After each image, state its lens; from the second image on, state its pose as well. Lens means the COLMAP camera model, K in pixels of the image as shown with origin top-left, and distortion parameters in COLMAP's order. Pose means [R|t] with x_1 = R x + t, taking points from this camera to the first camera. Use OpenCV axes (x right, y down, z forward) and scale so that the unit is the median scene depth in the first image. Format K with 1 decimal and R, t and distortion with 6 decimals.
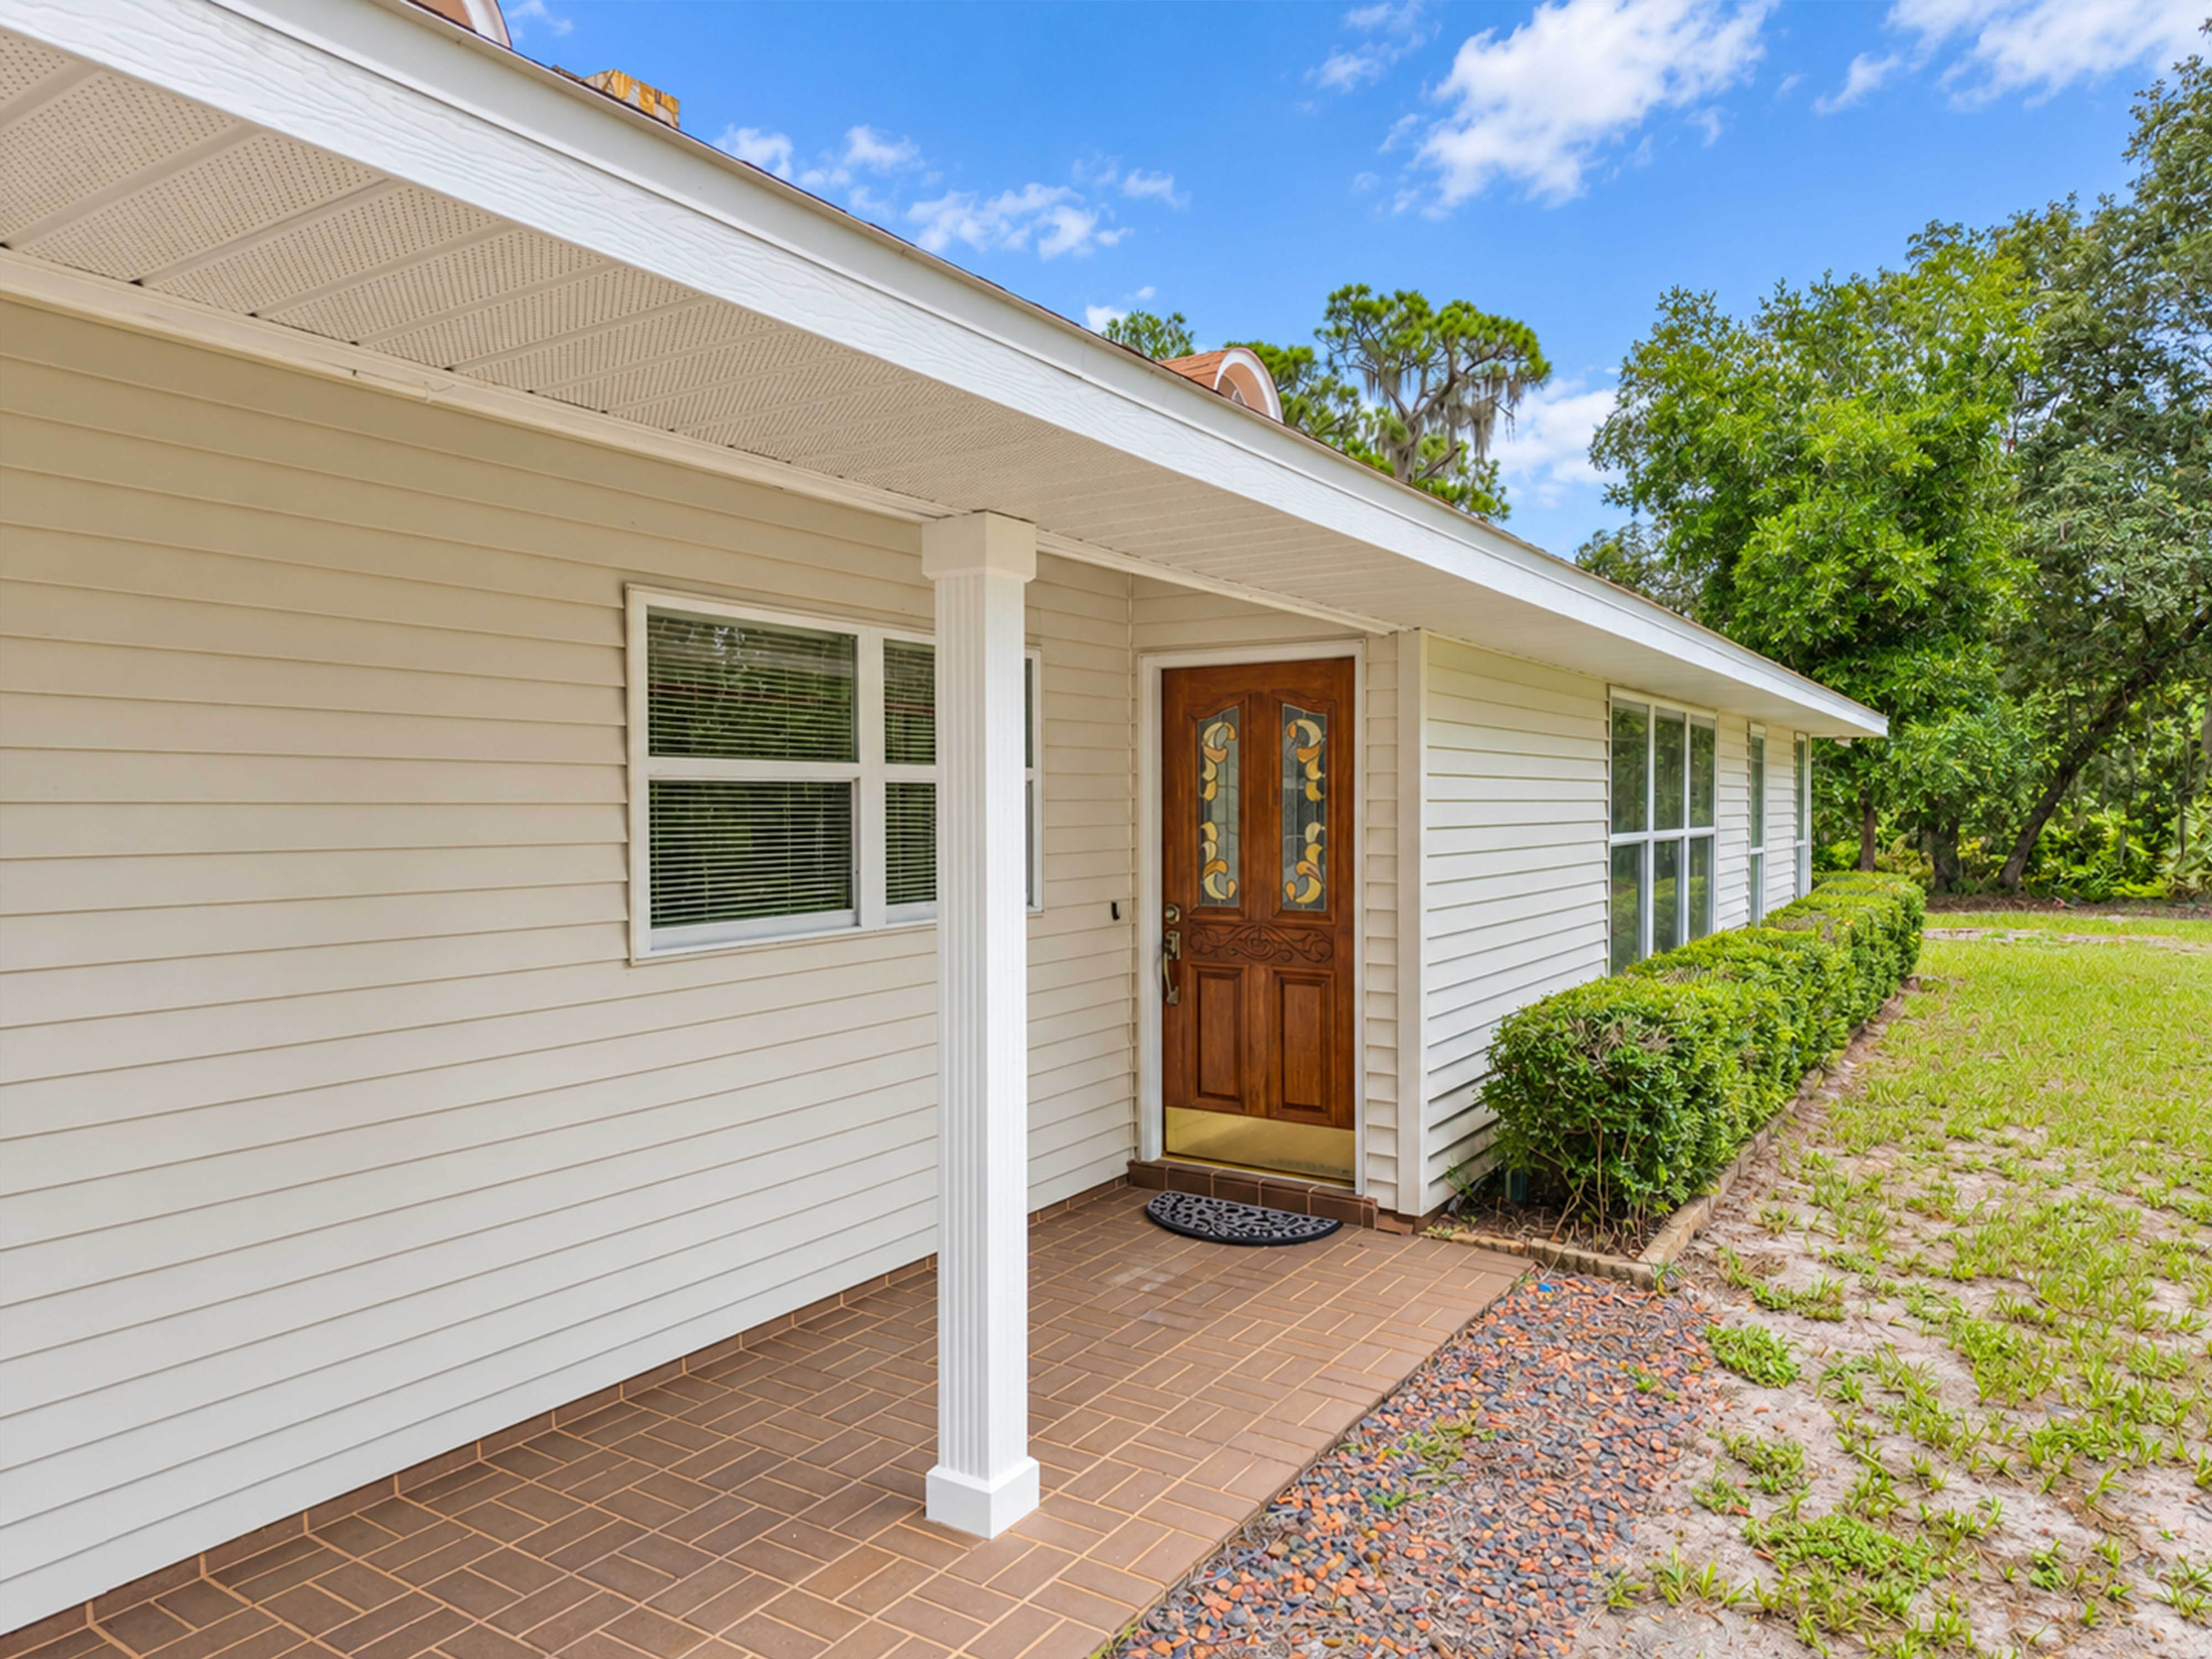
lens RADIAL K [[1507.2, 0, 1100.2], [0, 1507.2, 822.5], [0, 0, 1]] dist [0.024112, -0.021971]
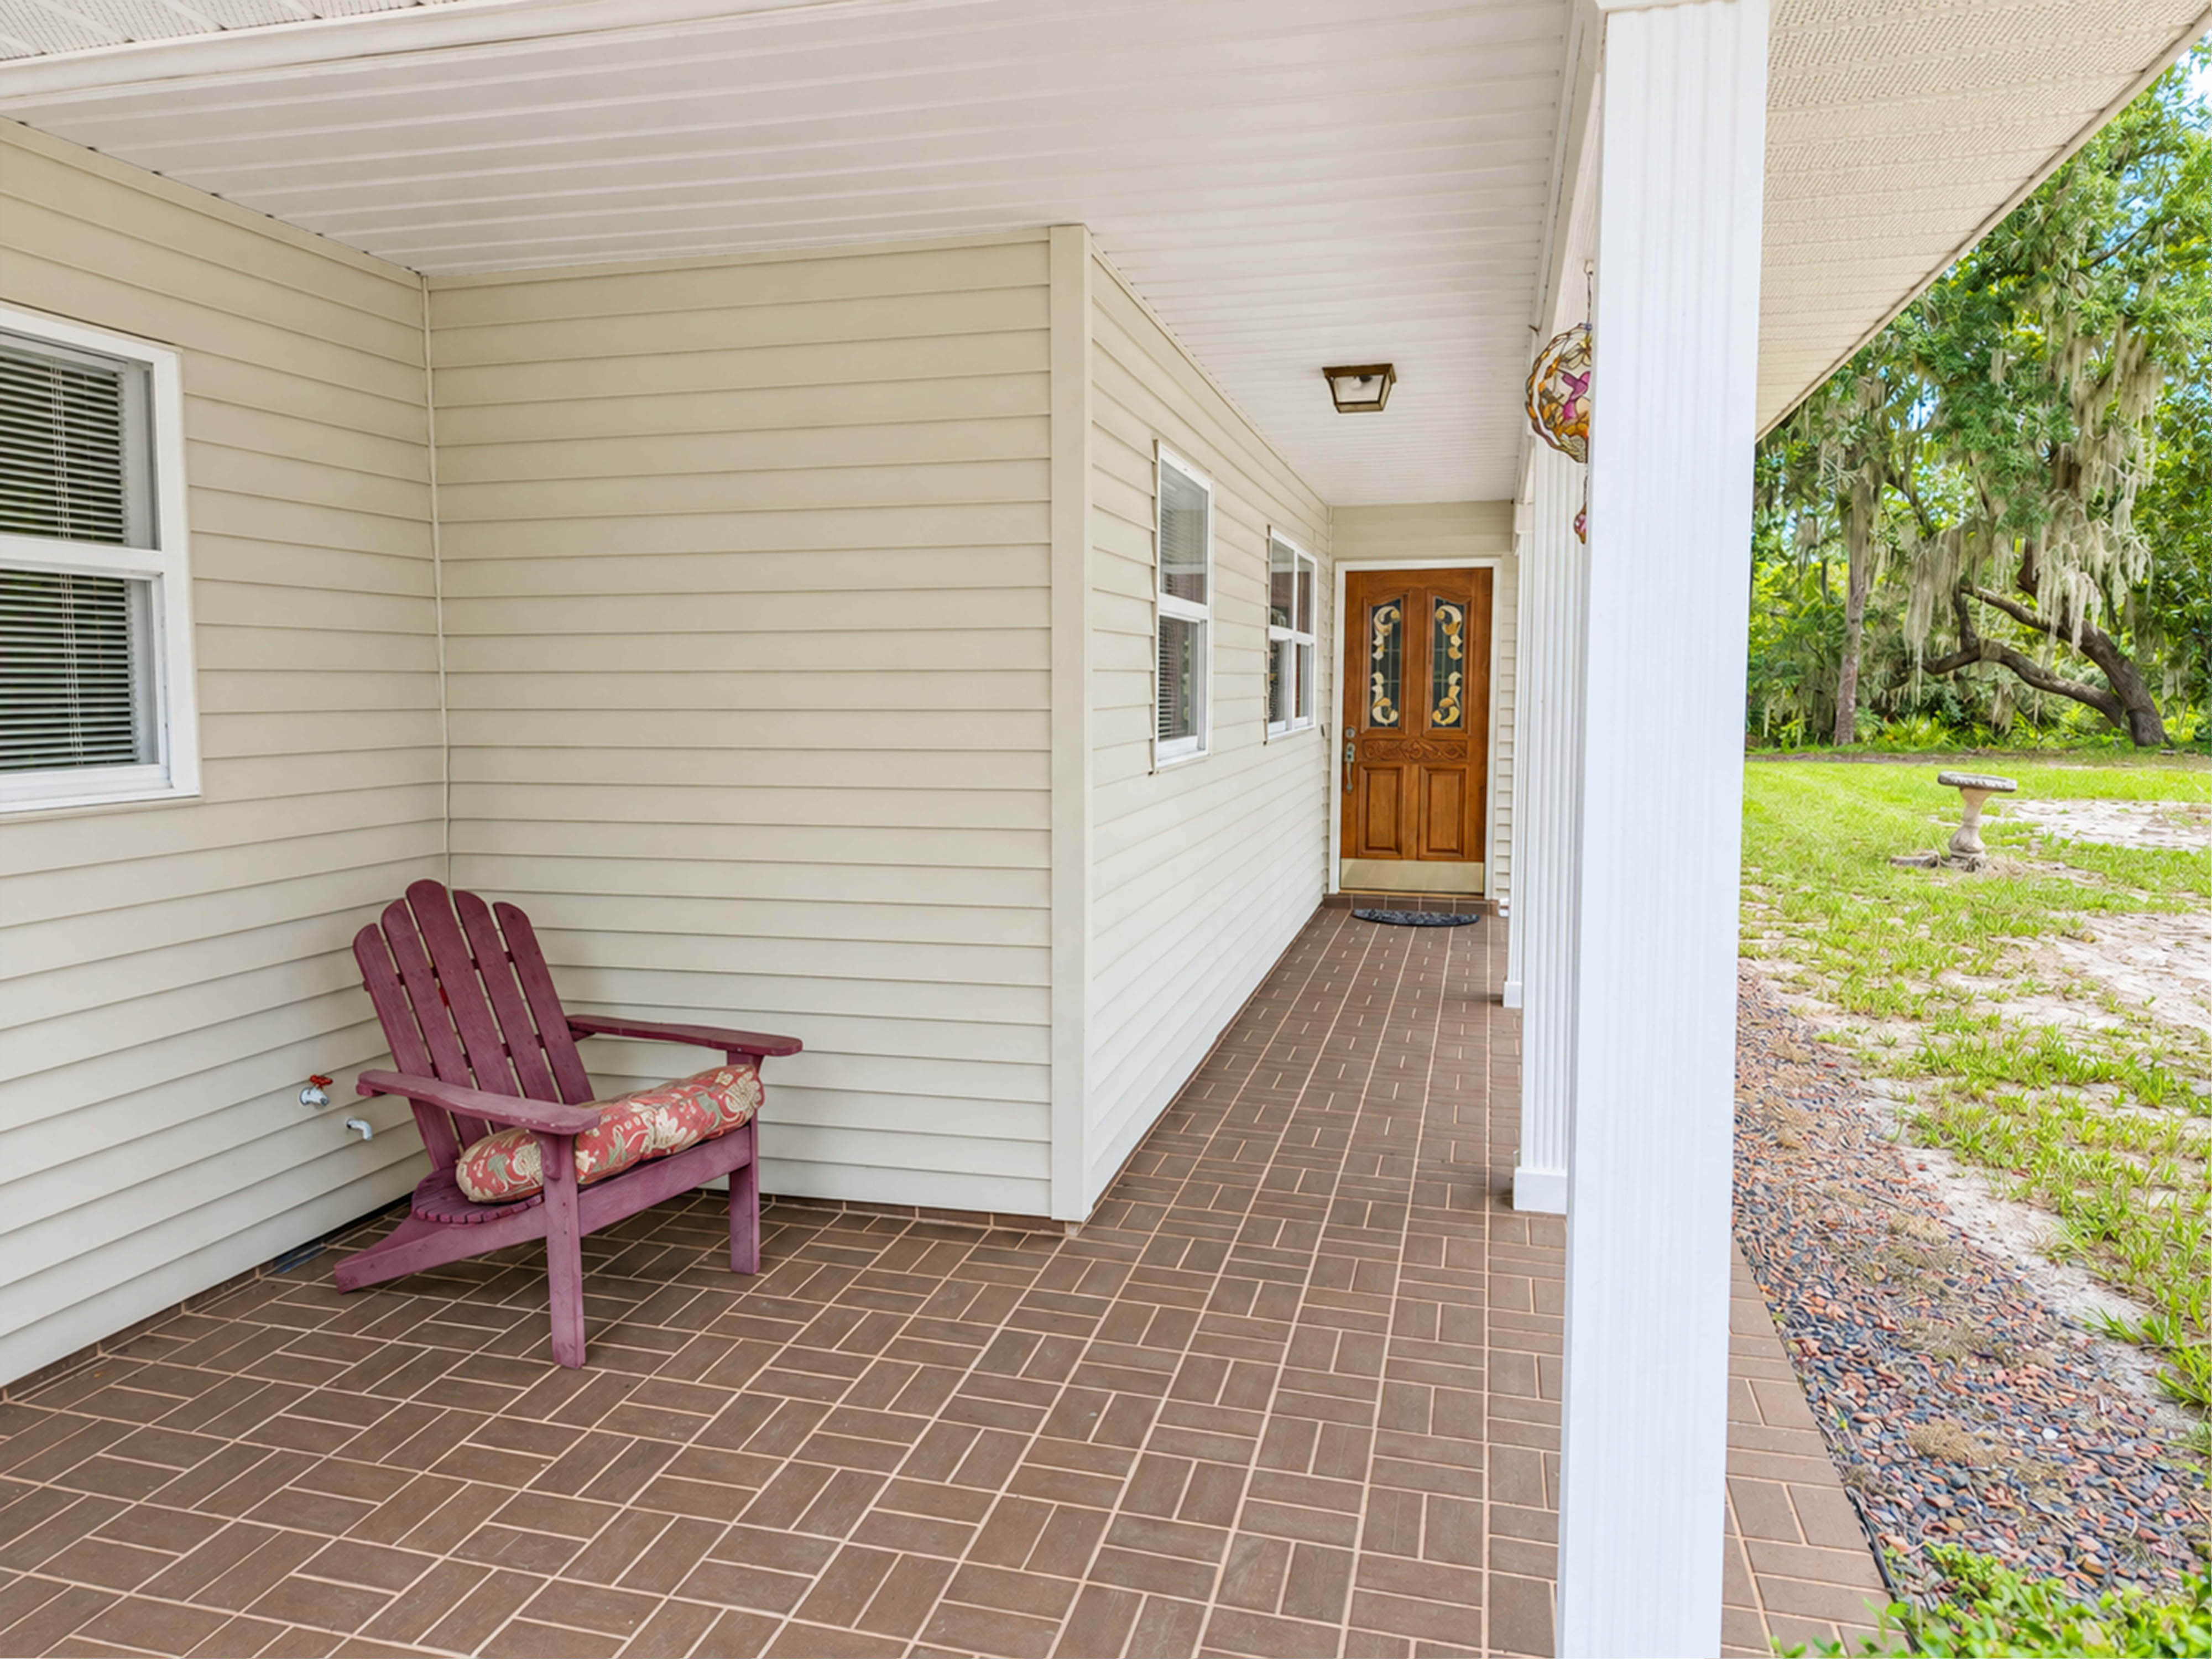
lens RADIAL K [[1507.2, 0, 1068.7], [0, 1507.2, 840.7], [0, 0, 1]] dist [0.024112, -0.021971]
pose [[0.955050, -0.029893, 0.294935, -0.691251], [0.000689, 0.995124, 0.098627, 0.018240], [-0.296445, -0.093991, 0.950414, -0.391426]]
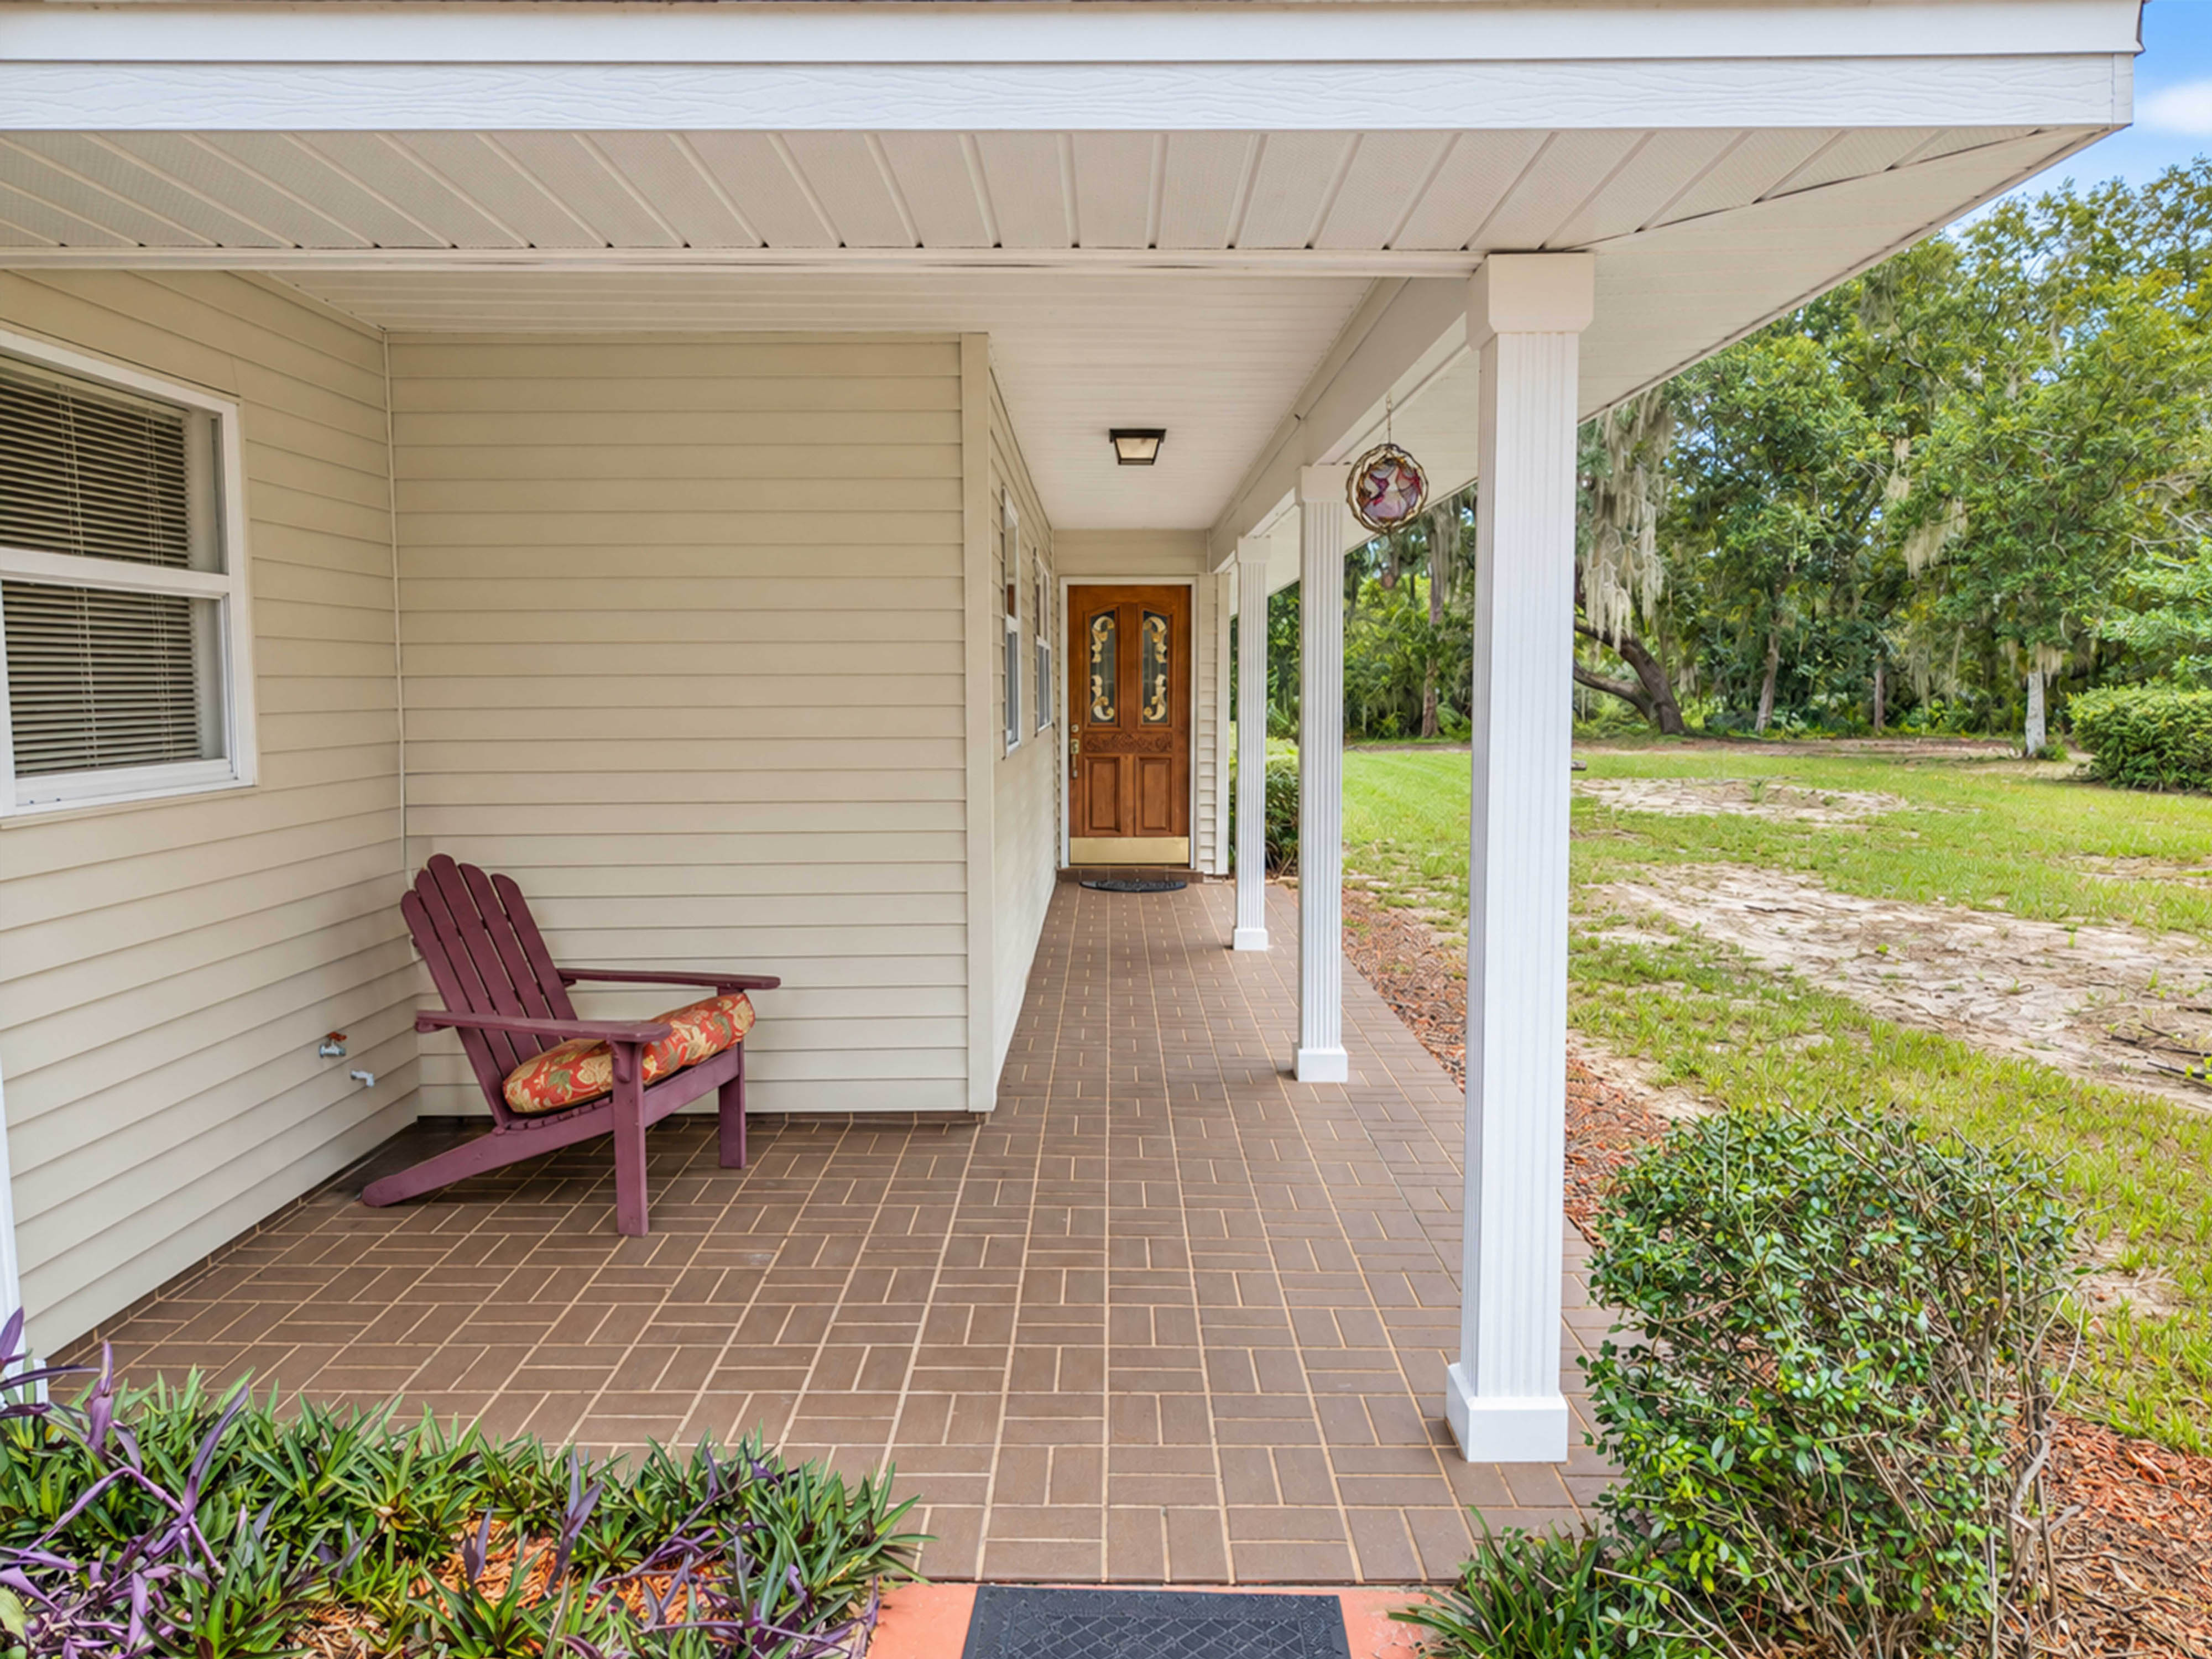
lens RADIAL K [[1507.2, 0, 1090.9], [0, 1507.2, 831.2], [0, 0, 1]] dist [0.024112, -0.021971]
pose [[0.849739, -0.053303, 0.524502, -0.862624], [0.004886, 0.995629, 0.093267, 0.017415], [-0.527181, -0.076690, 0.846285, -0.495923]]
